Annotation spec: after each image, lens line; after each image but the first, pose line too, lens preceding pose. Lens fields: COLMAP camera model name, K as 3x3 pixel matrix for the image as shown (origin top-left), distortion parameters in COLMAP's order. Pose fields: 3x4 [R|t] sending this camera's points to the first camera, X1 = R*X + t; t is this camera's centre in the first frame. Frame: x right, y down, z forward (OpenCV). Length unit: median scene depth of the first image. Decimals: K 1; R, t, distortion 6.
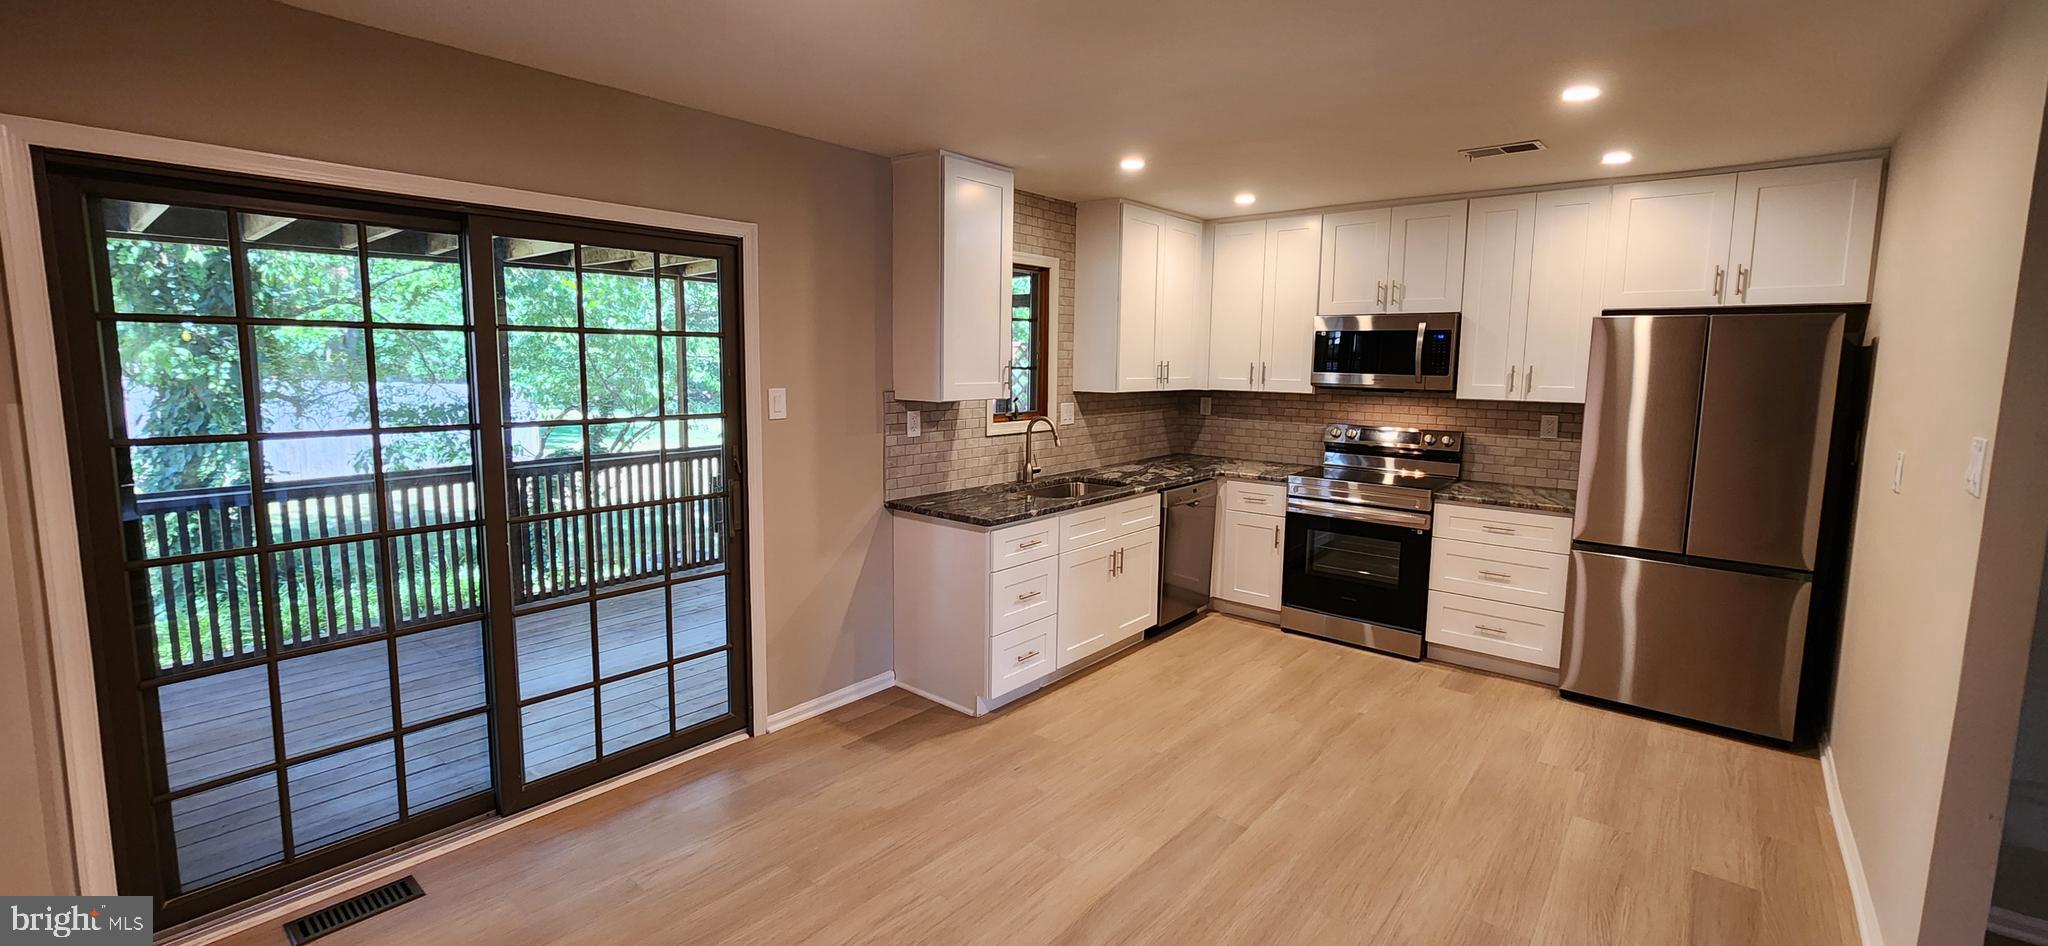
lens RADIAL K [[835.3, 0, 1010.8], [0, 835.3, 449.4], [0, 0, 1]] dist [-0.004043, 0.001387]
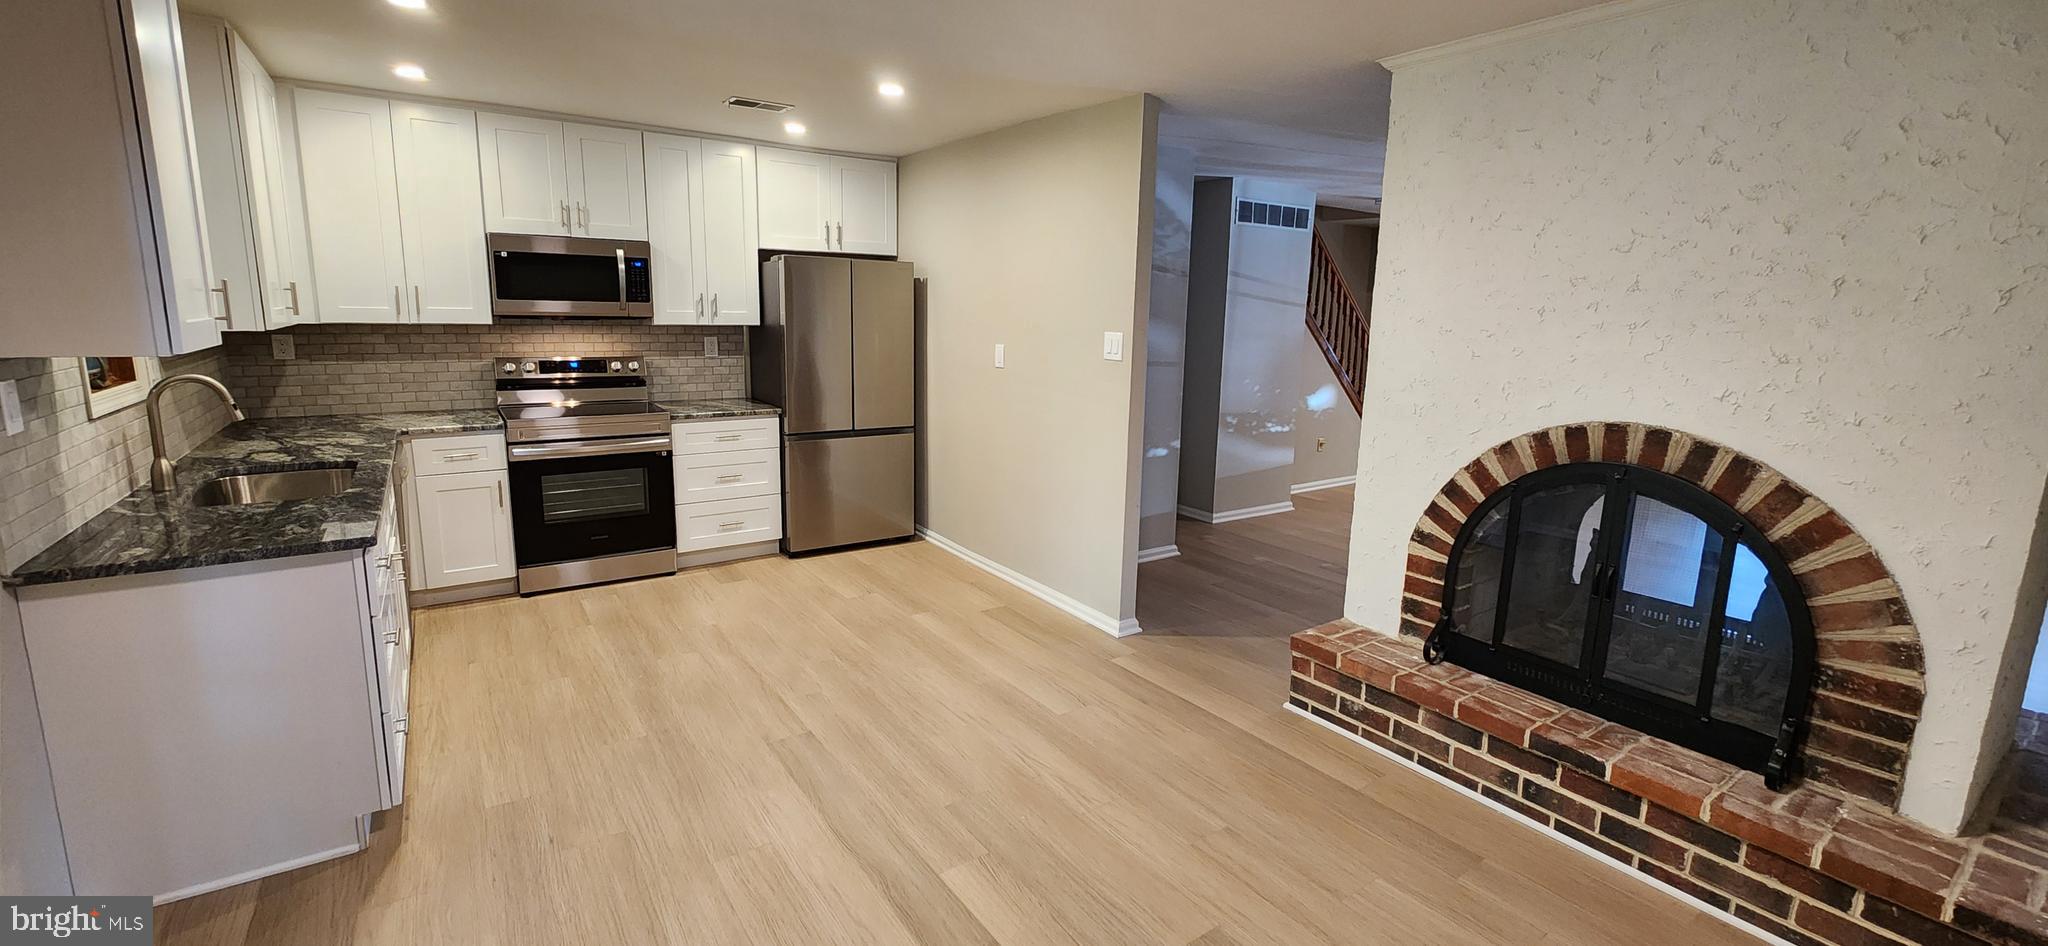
lens RADIAL K [[835.3, 0, 1034.8], [0, 835.3, 453.5], [0, 0, 1]] dist [-0.004043, 0.001387]
pose [[0.247665, -0.175026, 0.952905, -0.400936], [0.085424, 0.983661, 0.158473, -0.028060], [-0.965073, 0.042153, 0.258569, 0.283192]]
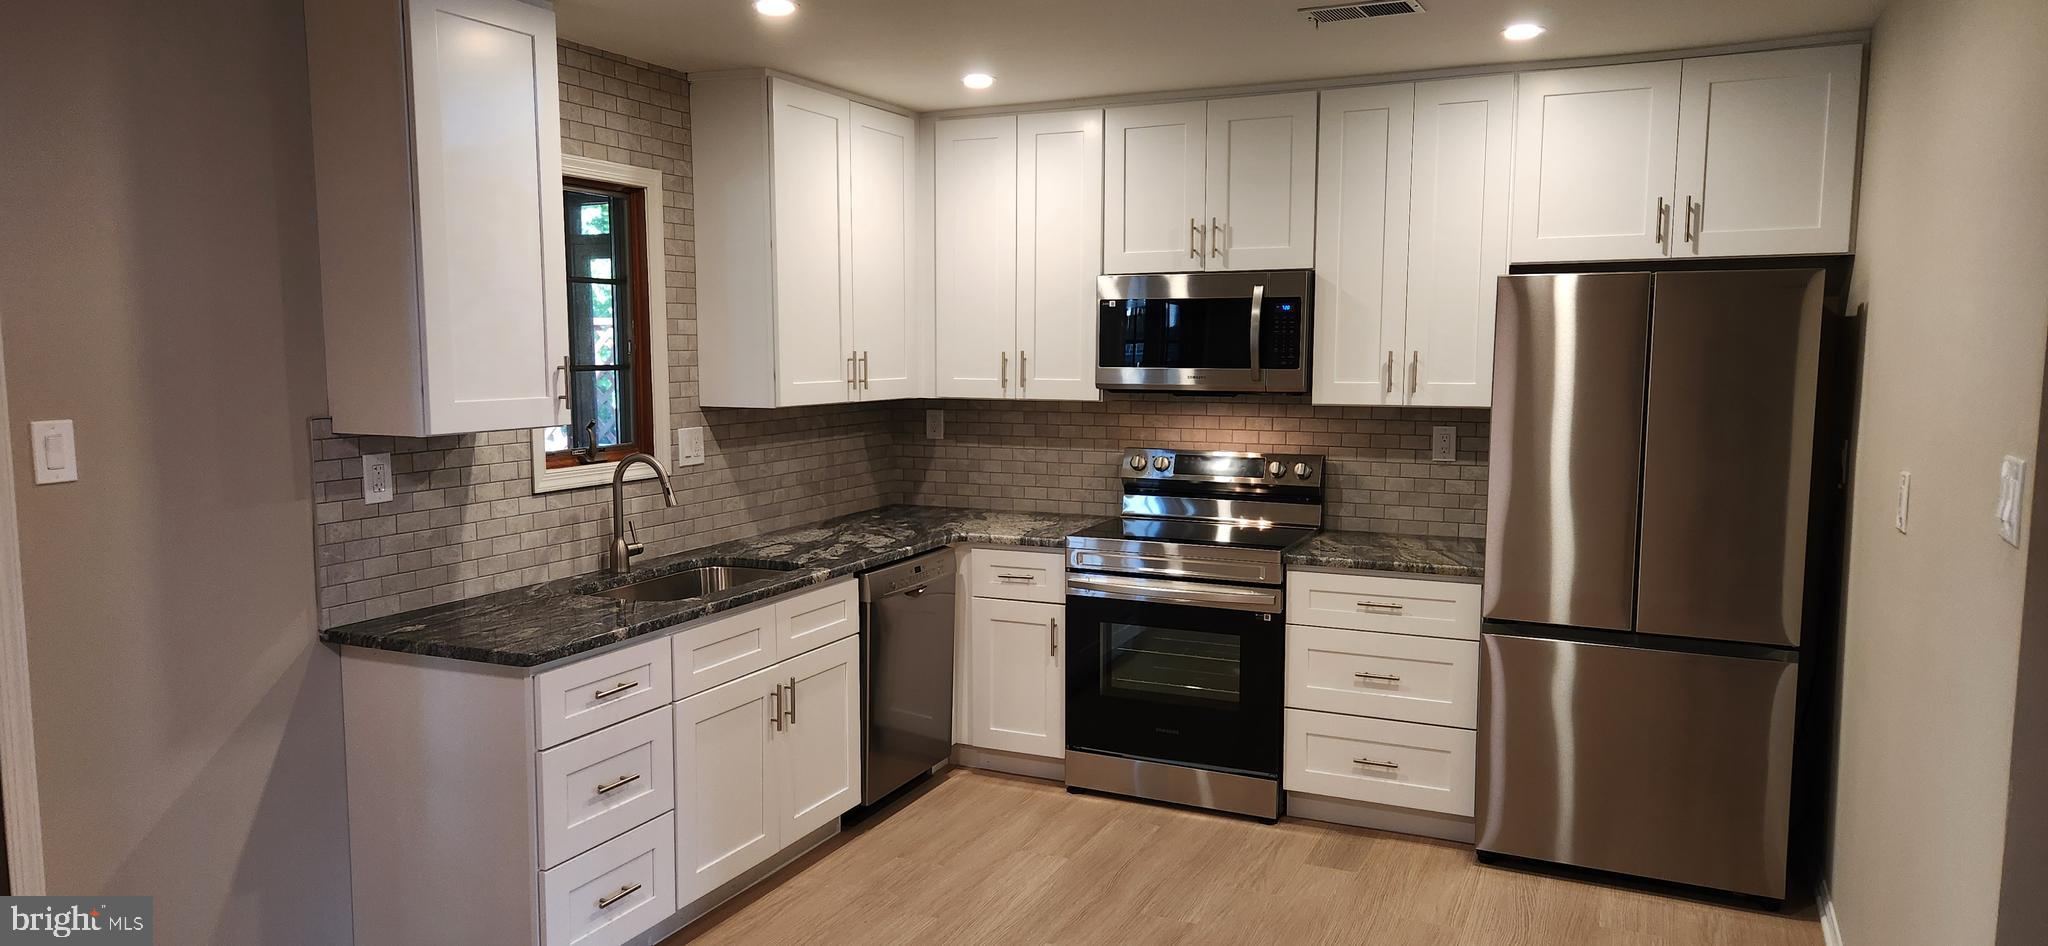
lens RADIAL K [[1360.7, 0, 1009.6], [0, 1360.7, 488.1], [0, 0, 1]] dist [0.062457, -0.028238]
pose [[0.964770, -0.040053, 0.260029, 0.038972], [0.040413, 0.999175, 0.003962, -0.010902], [-0.259974, 0.006686, 0.965593, 0.055684]]
